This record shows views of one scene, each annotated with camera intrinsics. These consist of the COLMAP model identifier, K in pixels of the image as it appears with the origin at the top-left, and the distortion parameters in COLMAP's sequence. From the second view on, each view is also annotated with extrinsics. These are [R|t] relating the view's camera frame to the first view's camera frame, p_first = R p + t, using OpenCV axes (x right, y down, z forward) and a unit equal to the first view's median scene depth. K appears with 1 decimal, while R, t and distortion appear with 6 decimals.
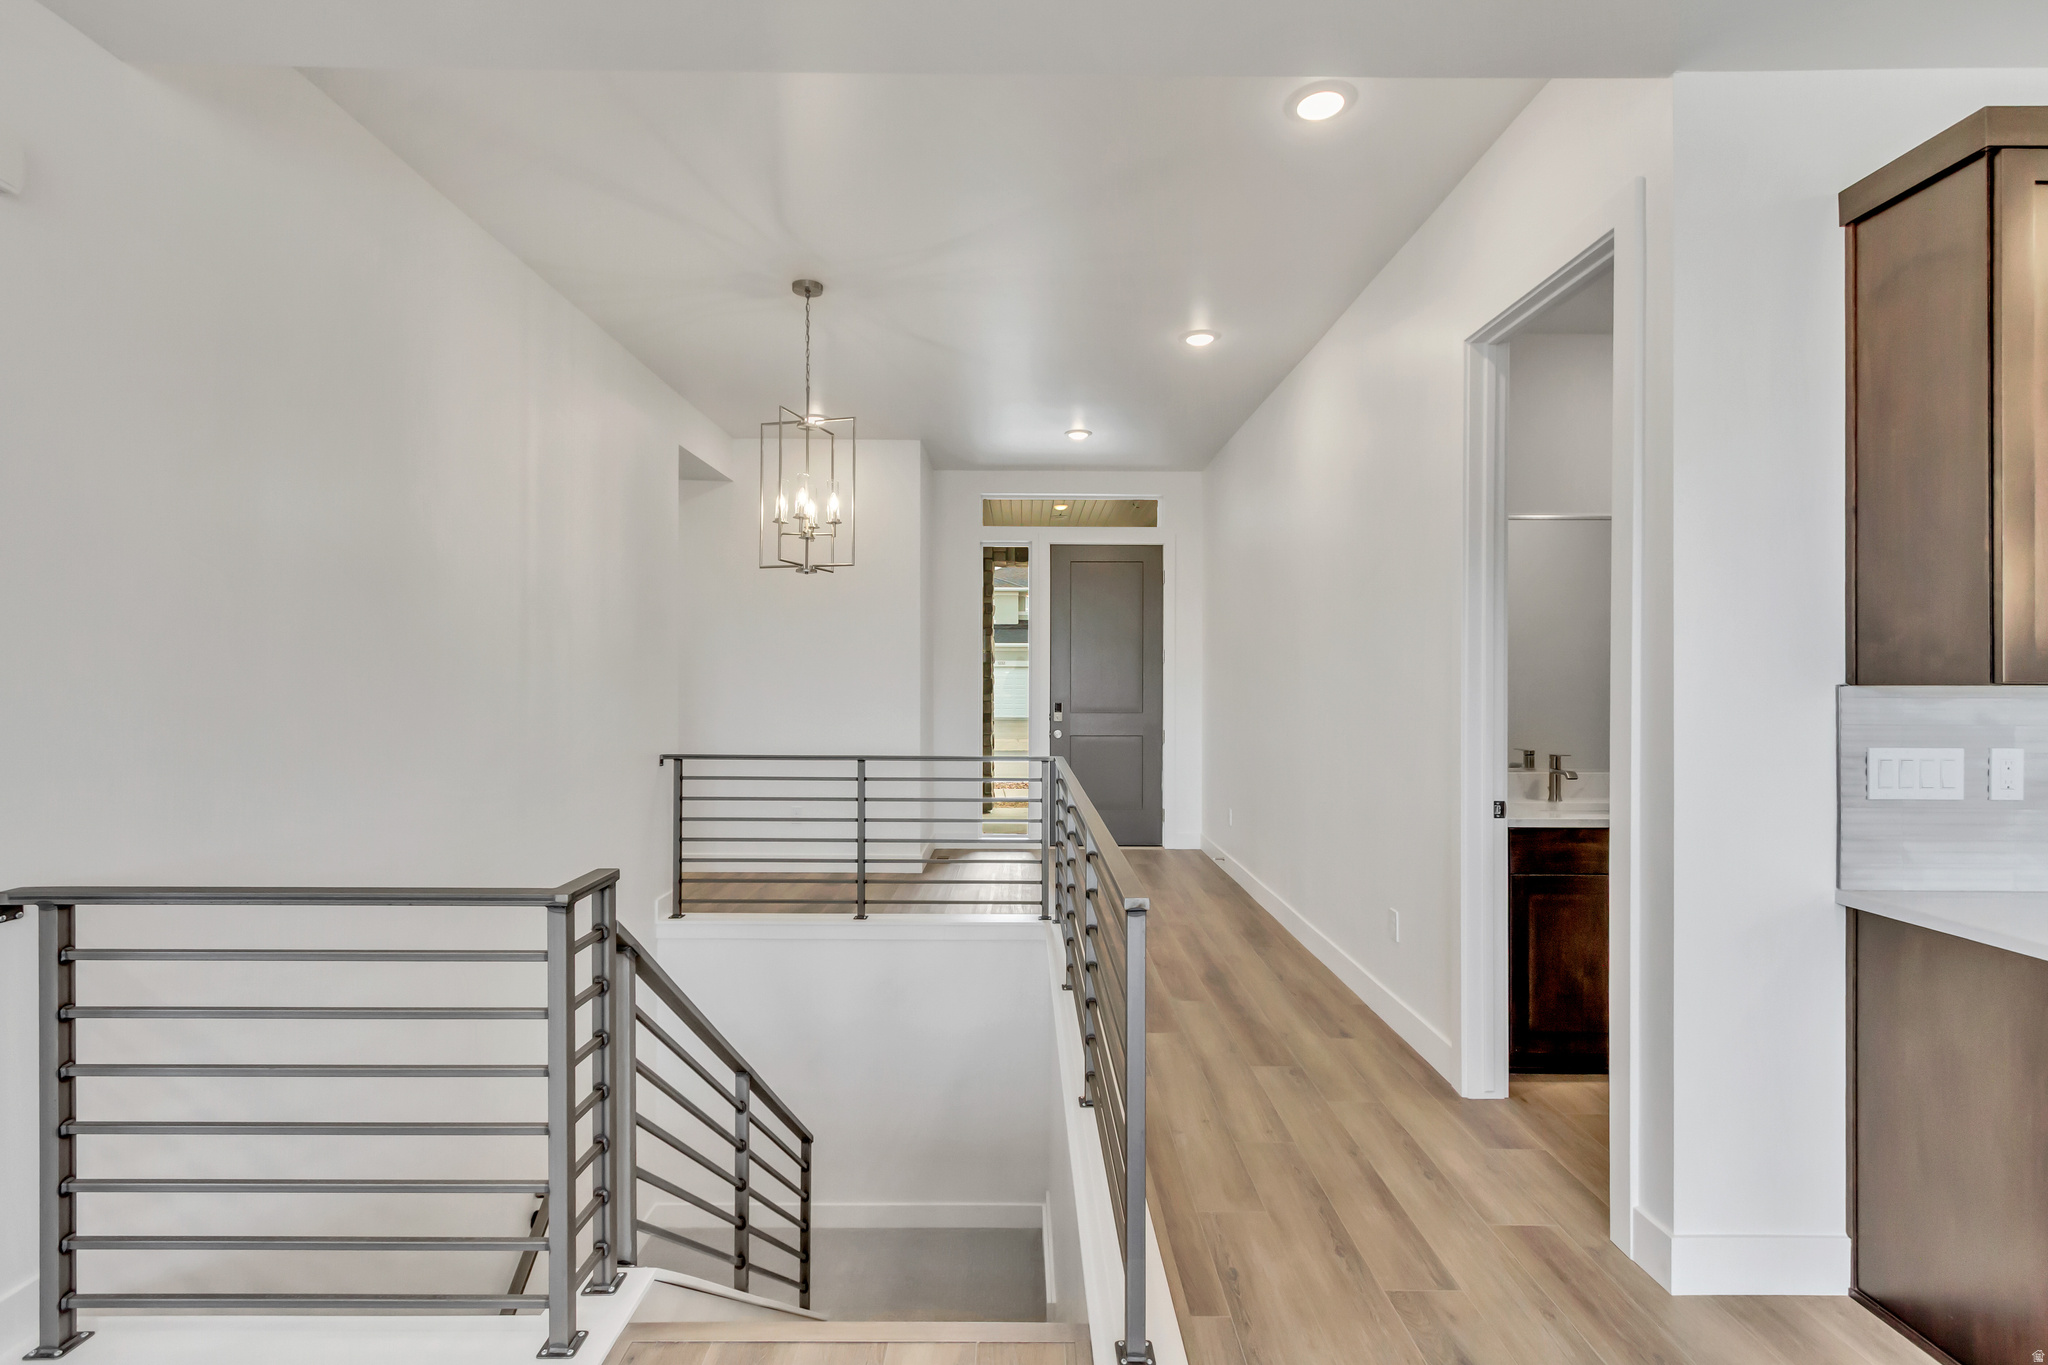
lens RADIAL K [[941.6, 0, 1036.5], [0, 941.6, 675.7], [0, 0, 1]] dist [0.009108, -0.002952]
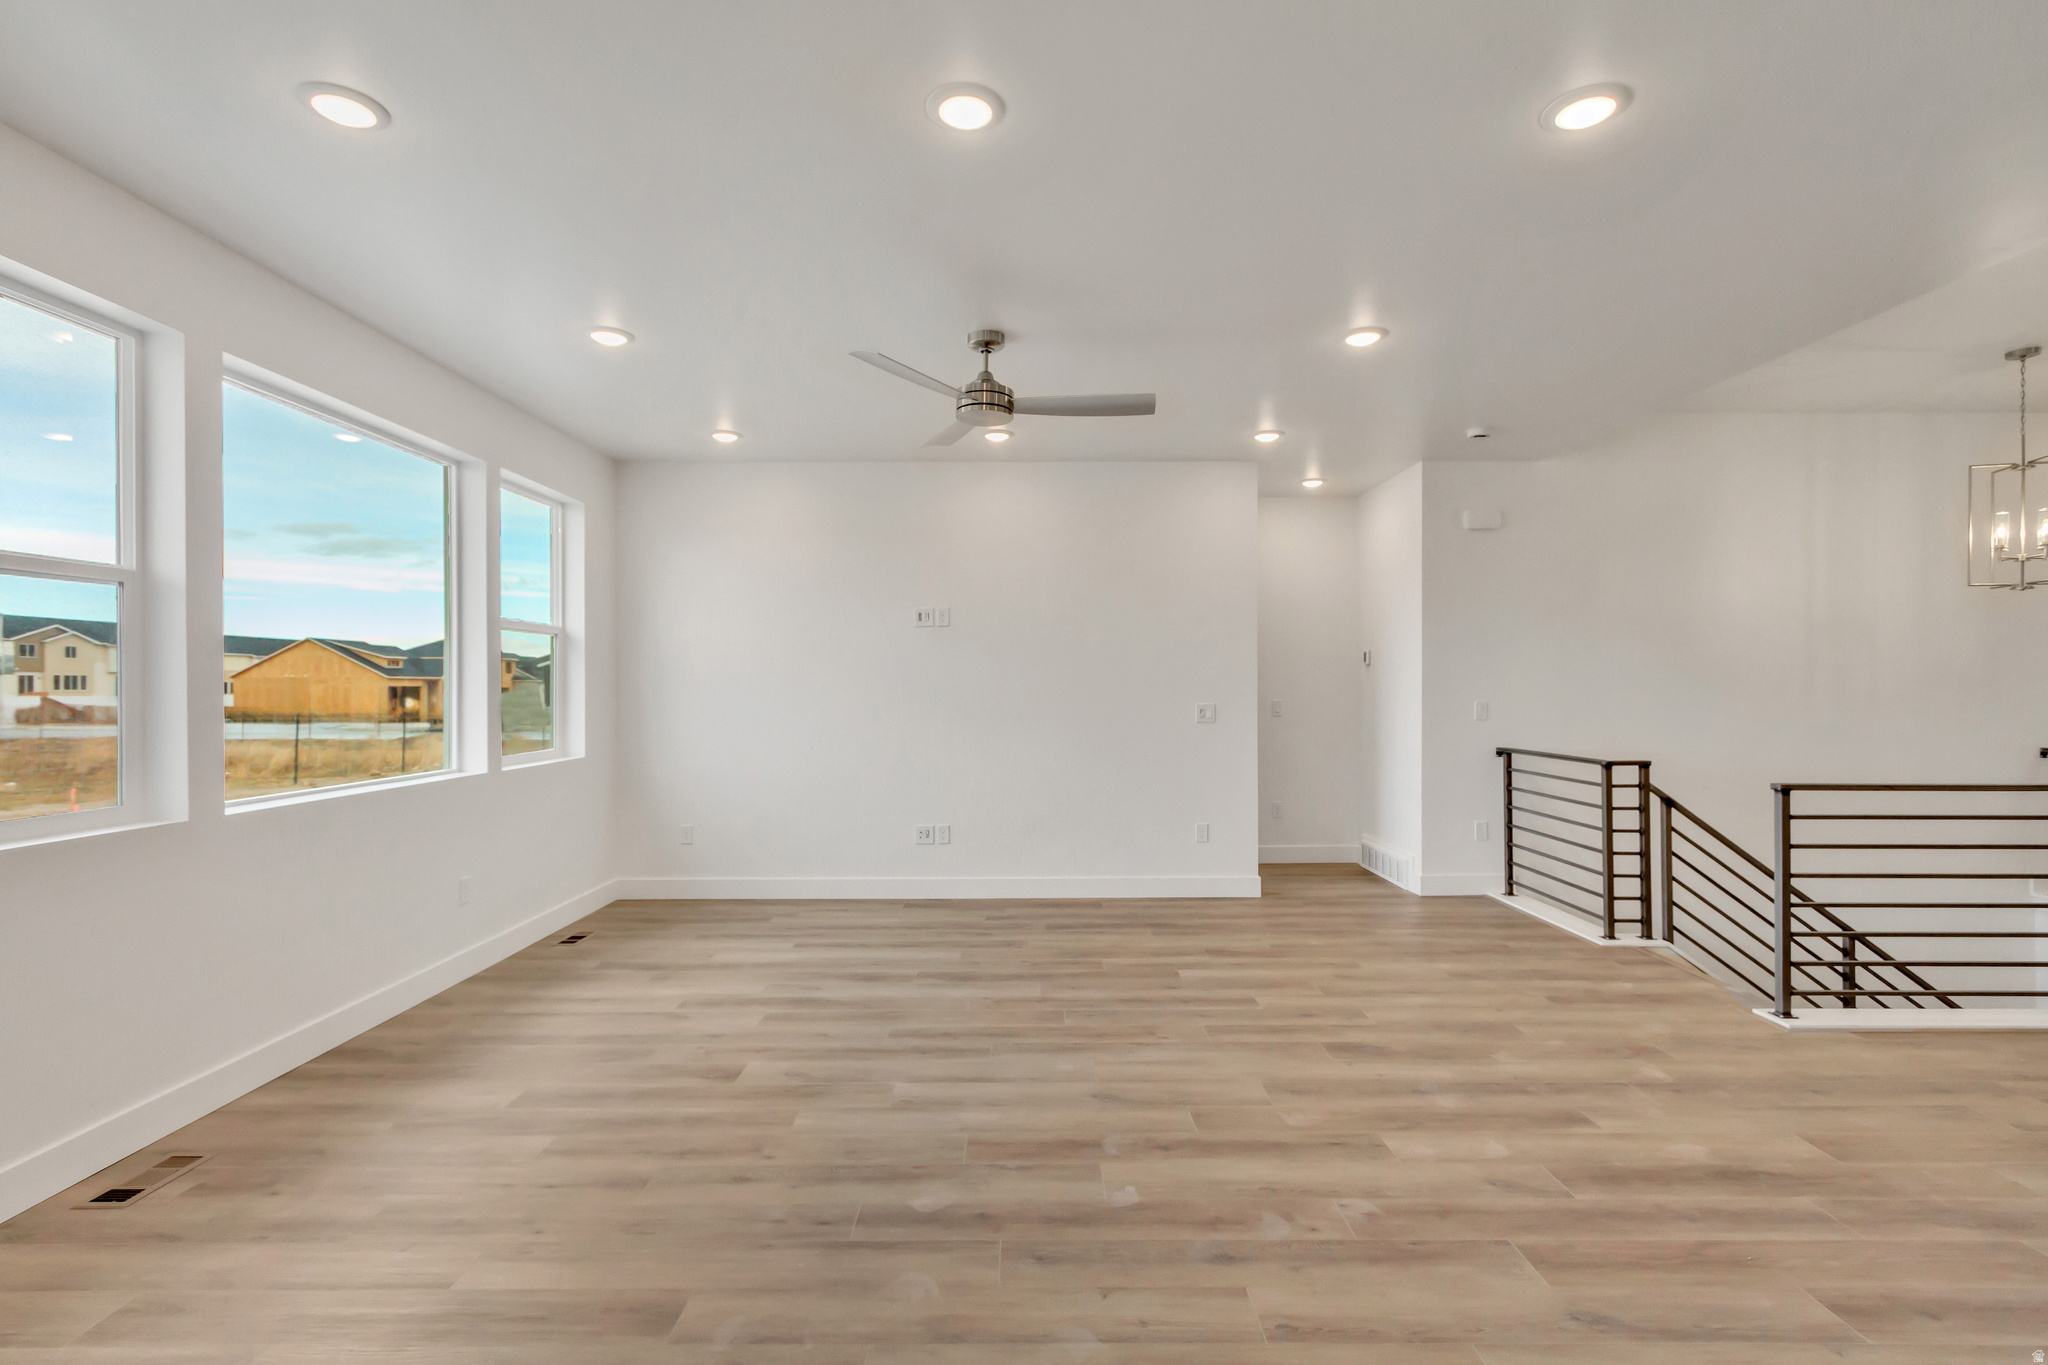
lens RADIAL K [[941.6, 0, 1023.5], [0, 941.6, 690.3], [0, 0, 1]] dist [0.009108, -0.002952]
pose [[-0.003036, 0.001351, -0.999994, 1.873495], [0.006050, 0.999981, 0.001333, 0.021951], [0.999977, -0.006046, -0.003044, -0.522779]]
